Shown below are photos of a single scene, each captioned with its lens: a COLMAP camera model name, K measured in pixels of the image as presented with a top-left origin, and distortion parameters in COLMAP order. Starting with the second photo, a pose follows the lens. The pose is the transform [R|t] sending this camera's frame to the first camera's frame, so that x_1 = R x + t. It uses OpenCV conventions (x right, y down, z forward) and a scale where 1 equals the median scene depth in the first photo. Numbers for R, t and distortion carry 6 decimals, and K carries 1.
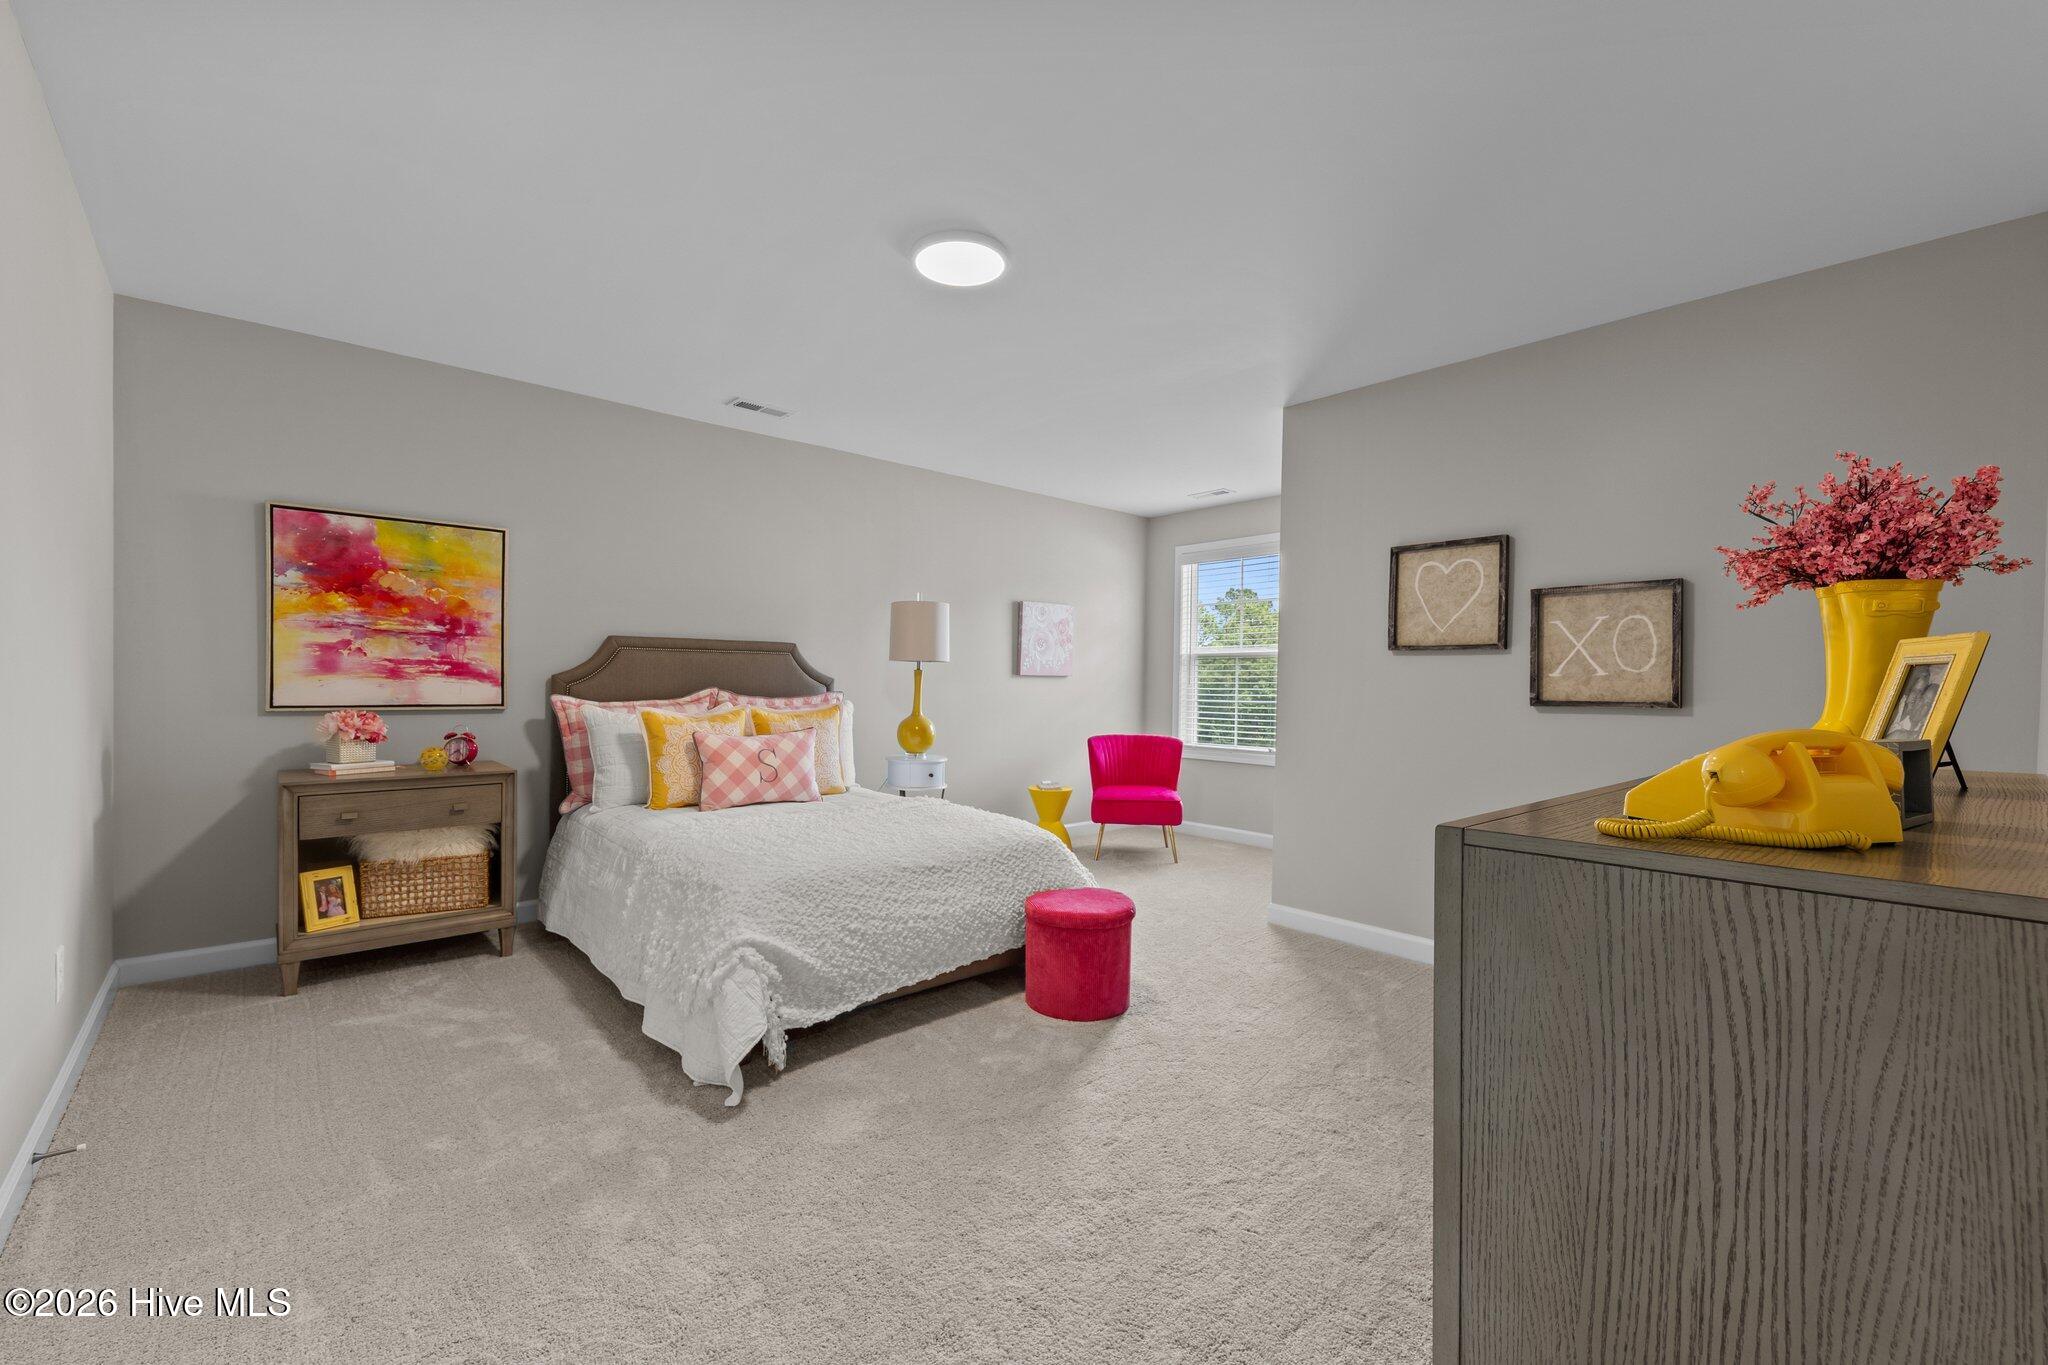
lens RADIAL K [[829.4, 0, 1021.7], [0, 829.4, 686.0], [0, 0, 1]] dist [0.010923, -0.000079]
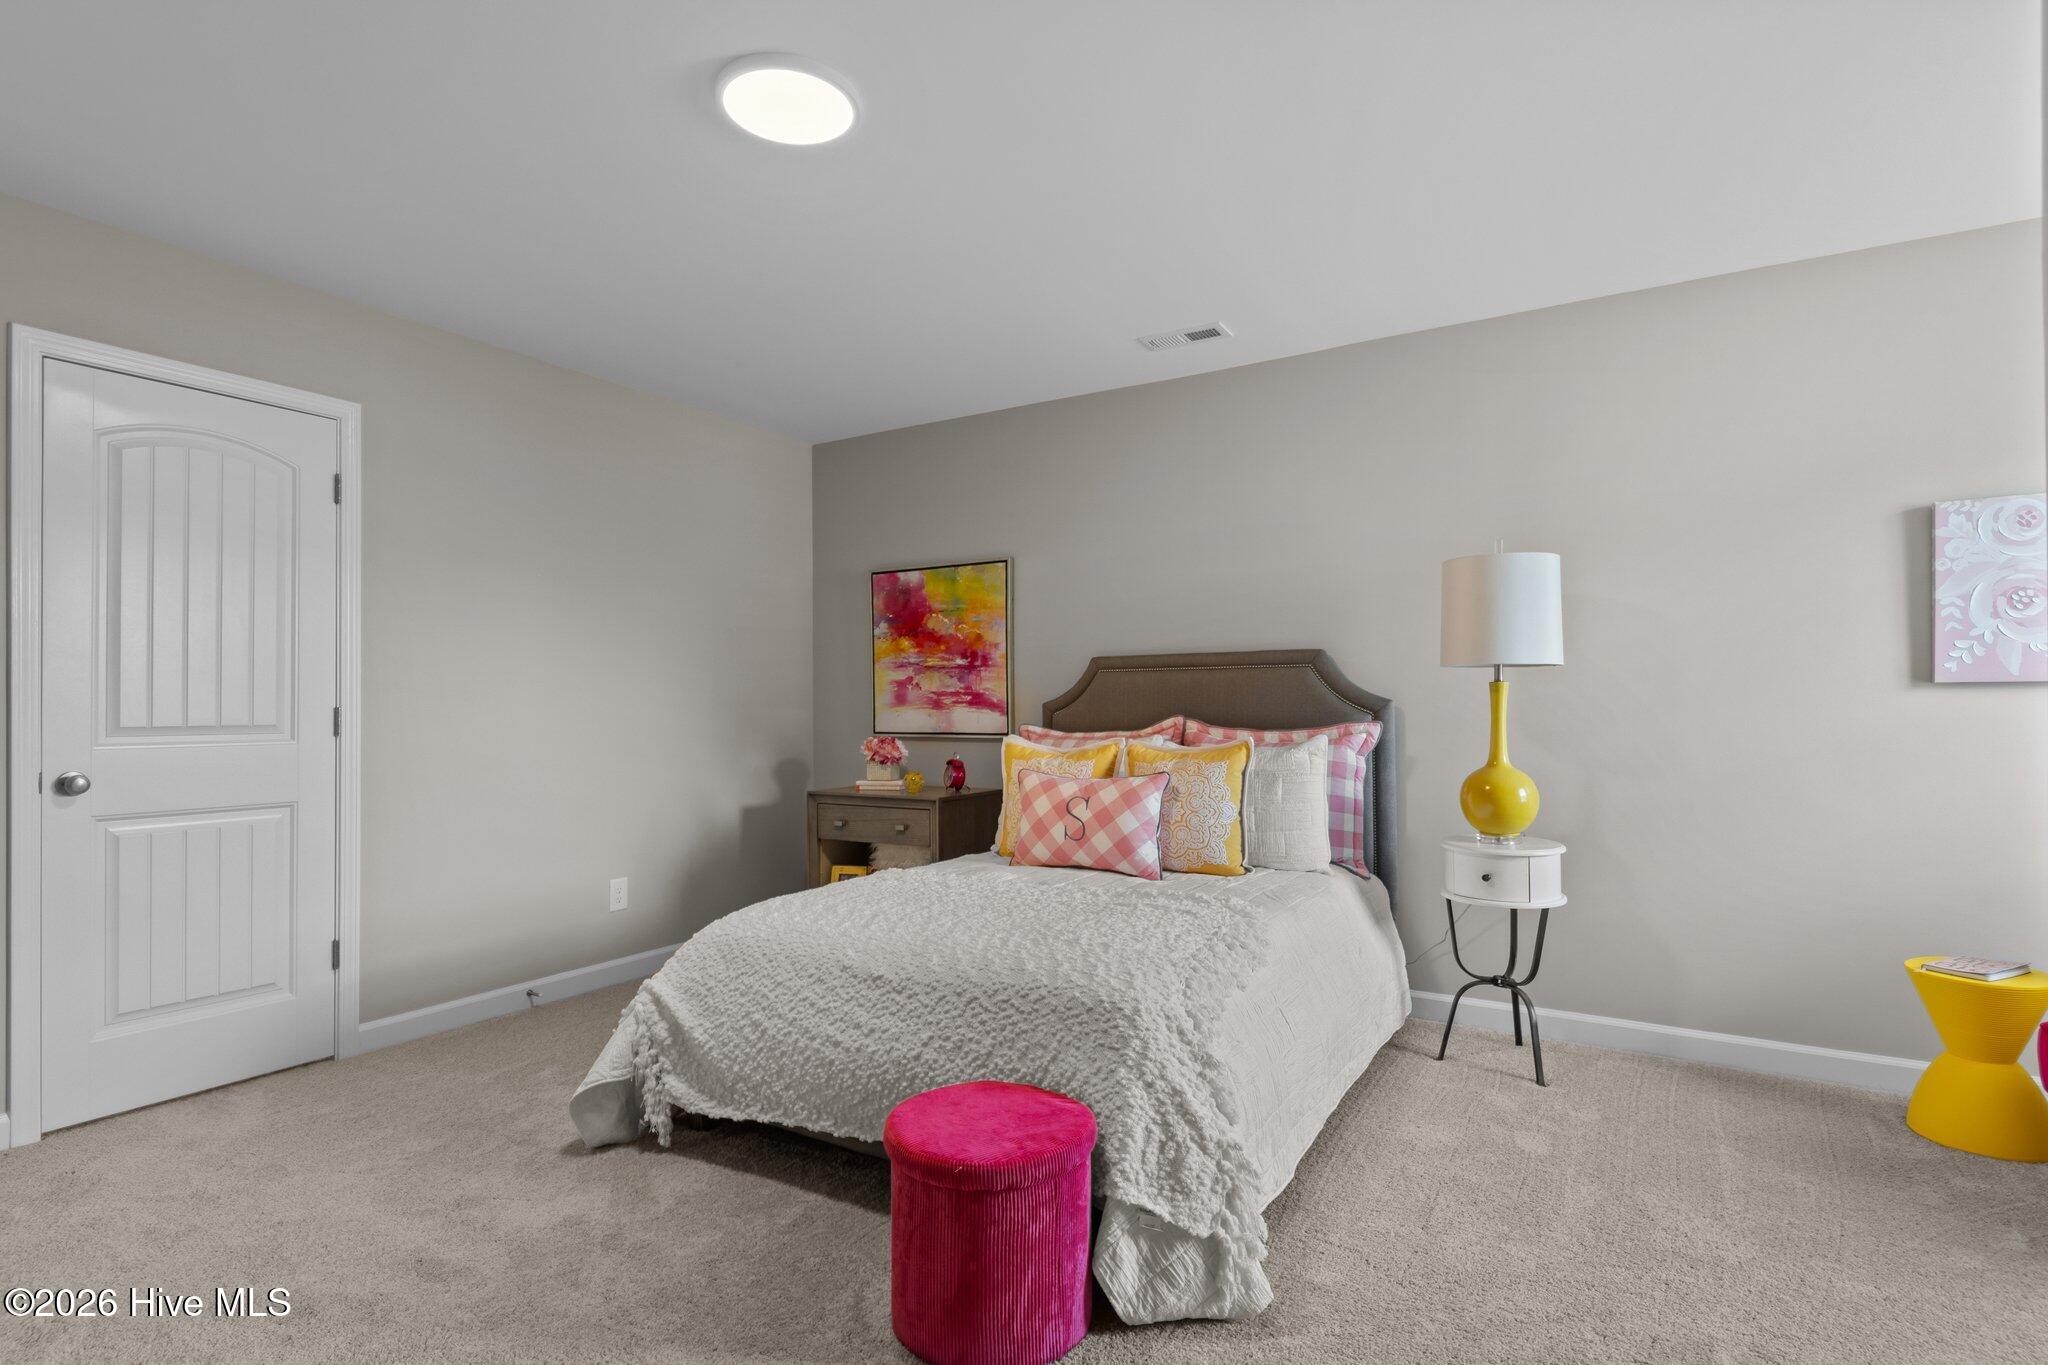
lens RADIAL K [[1021.0, 0, 1020.5], [0, 1021.0, 694.9], [0, 0, 1]] dist [0.002576, -0.000251]
pose [[0.298698, -0.025842, -0.953998, 0.580961], [0.002984, 0.999654, -0.026144, 0.008117], [0.954343, 0.004963, 0.298672, 0.689025]]
